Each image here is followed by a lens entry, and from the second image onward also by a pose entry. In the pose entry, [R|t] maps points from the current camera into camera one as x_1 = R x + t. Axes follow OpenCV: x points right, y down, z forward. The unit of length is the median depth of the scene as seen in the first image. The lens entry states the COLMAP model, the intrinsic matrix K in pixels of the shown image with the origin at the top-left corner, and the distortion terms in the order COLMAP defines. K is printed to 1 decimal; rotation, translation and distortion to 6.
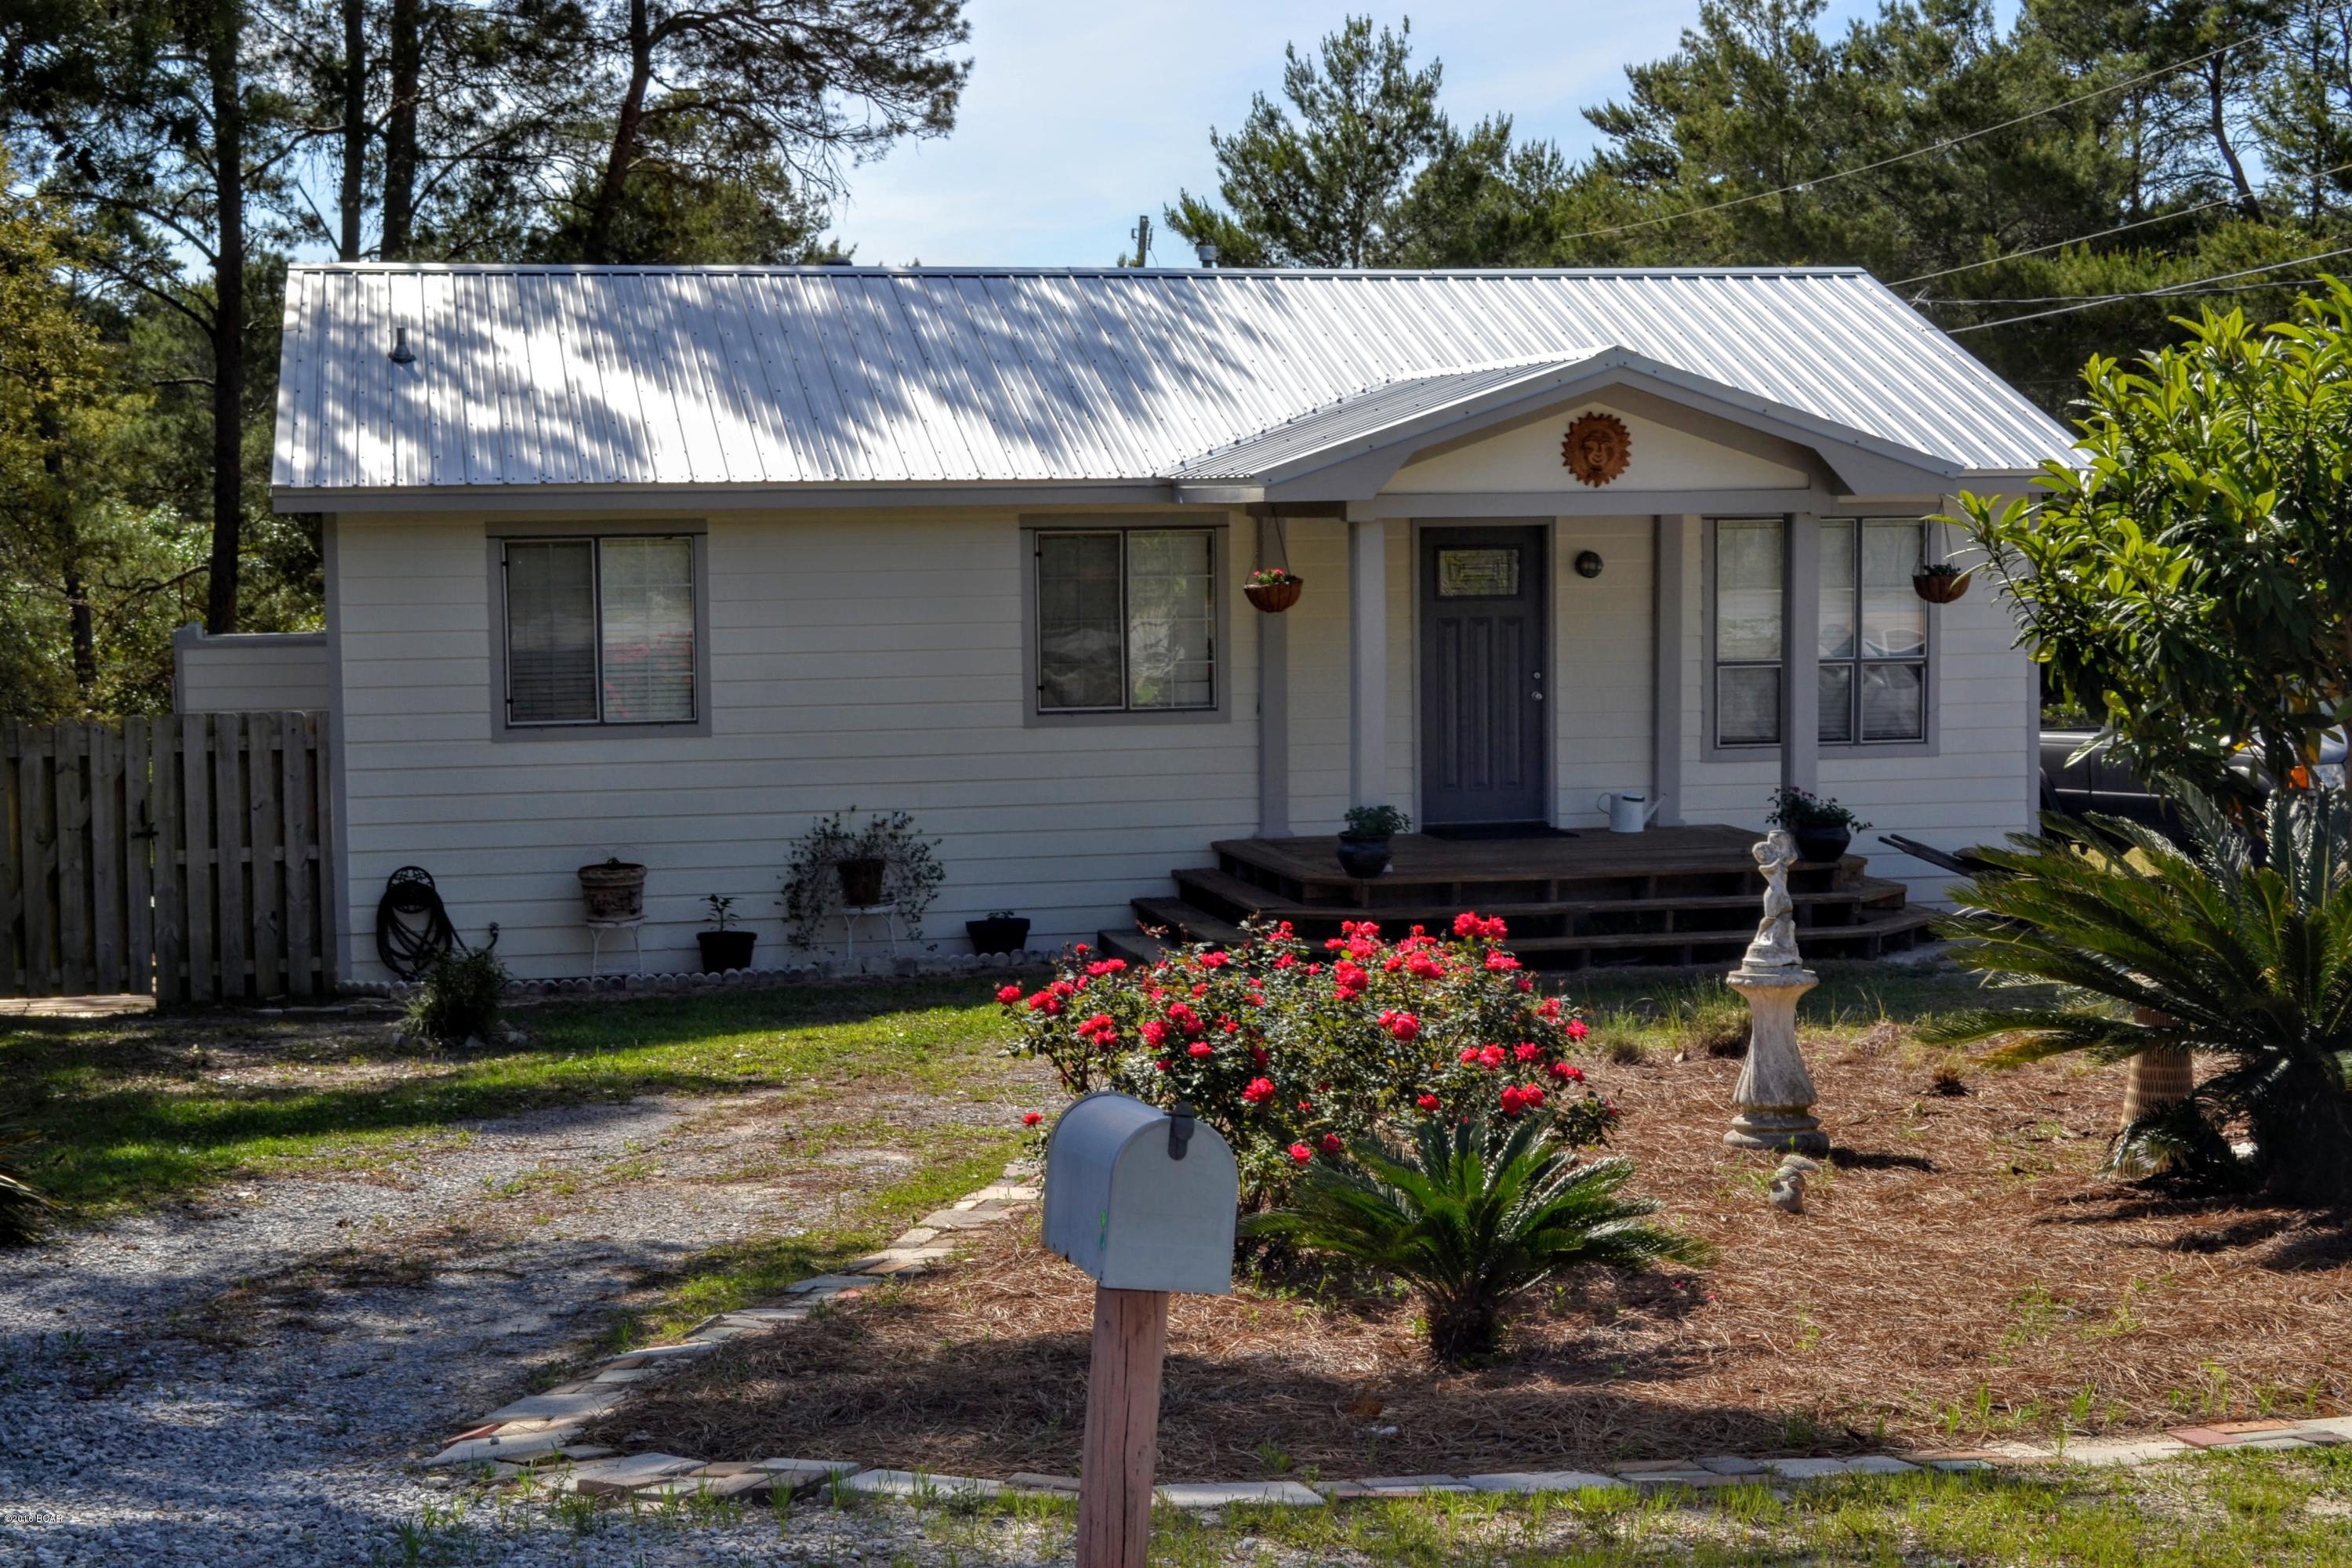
lens RADIAL K [[3427.9, 0, 1184.0], [0, 3427.9, 772.2], [0, 0, 1]] dist [0.003131, 0.001374]
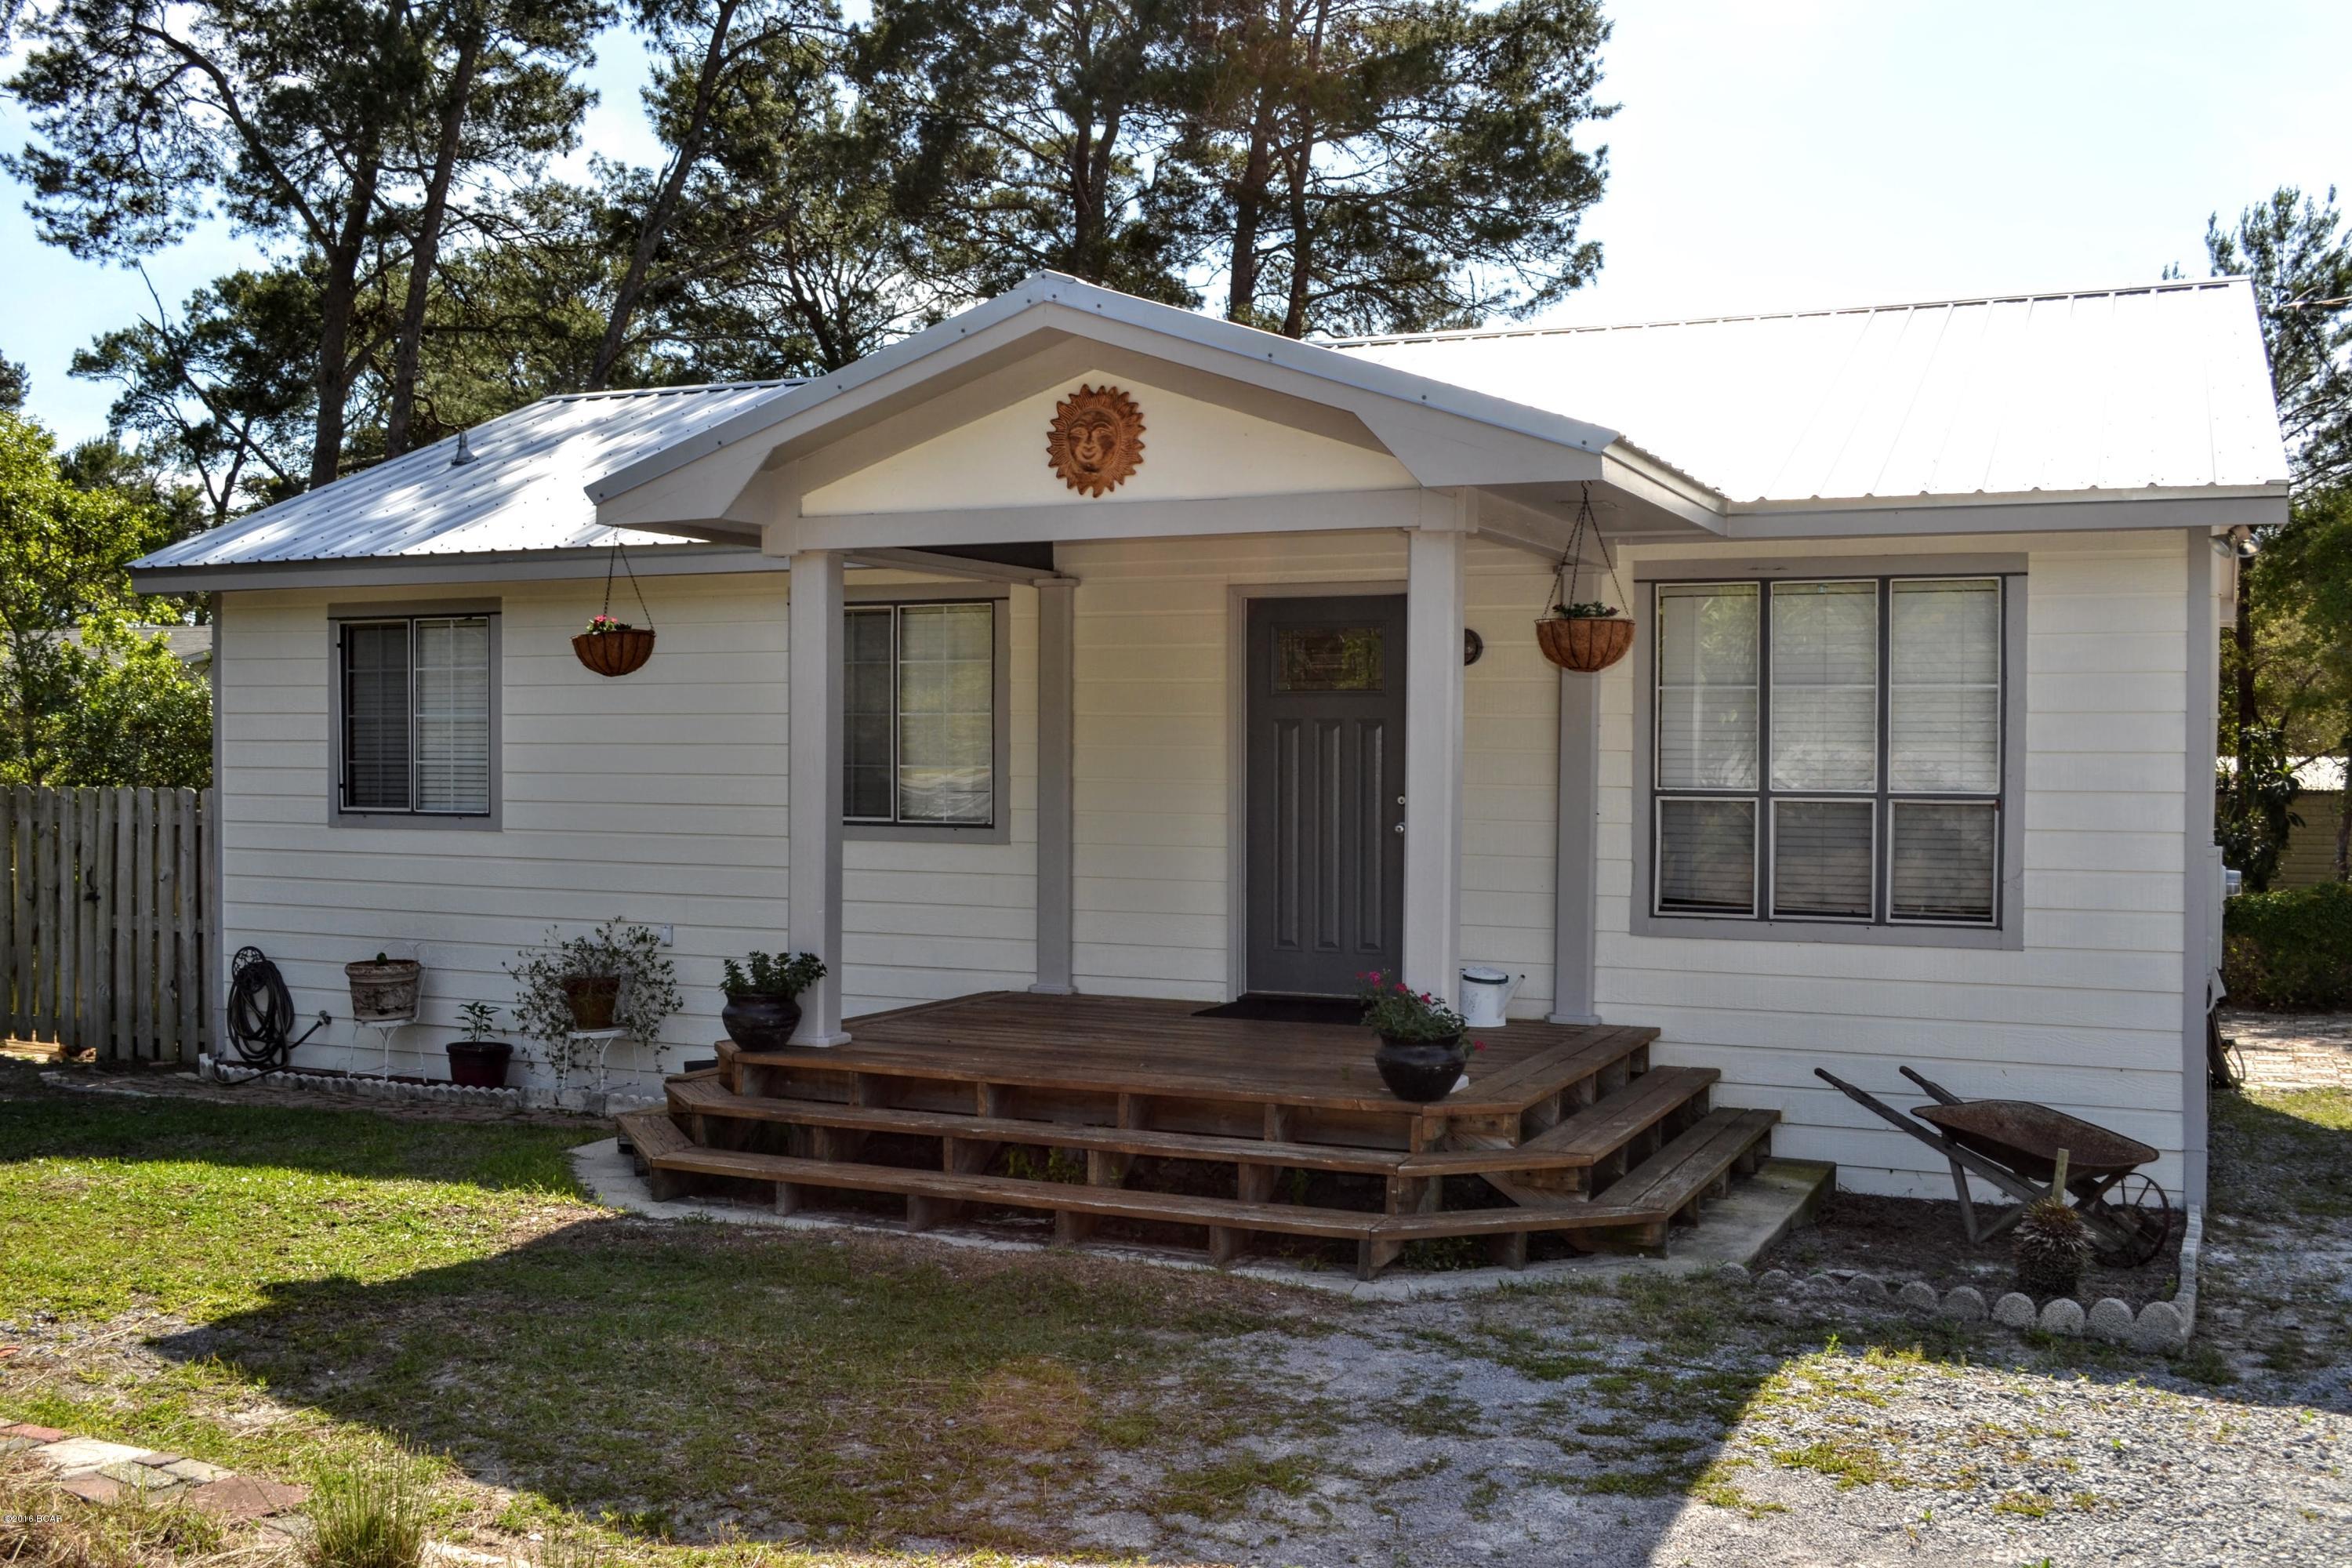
lens RADIAL K [[2251.9, 0, 1176.0], [0, 2251.9, 784.0], [0, 0, 1]] dist [-0.071722, 0.001127]
pose [[0.802650, 0.026327, -0.595869, 0.369220], [-0.060033, 0.997518, -0.036793, -0.011815], [0.593421, 0.065304, 0.802239, 0.621757]]
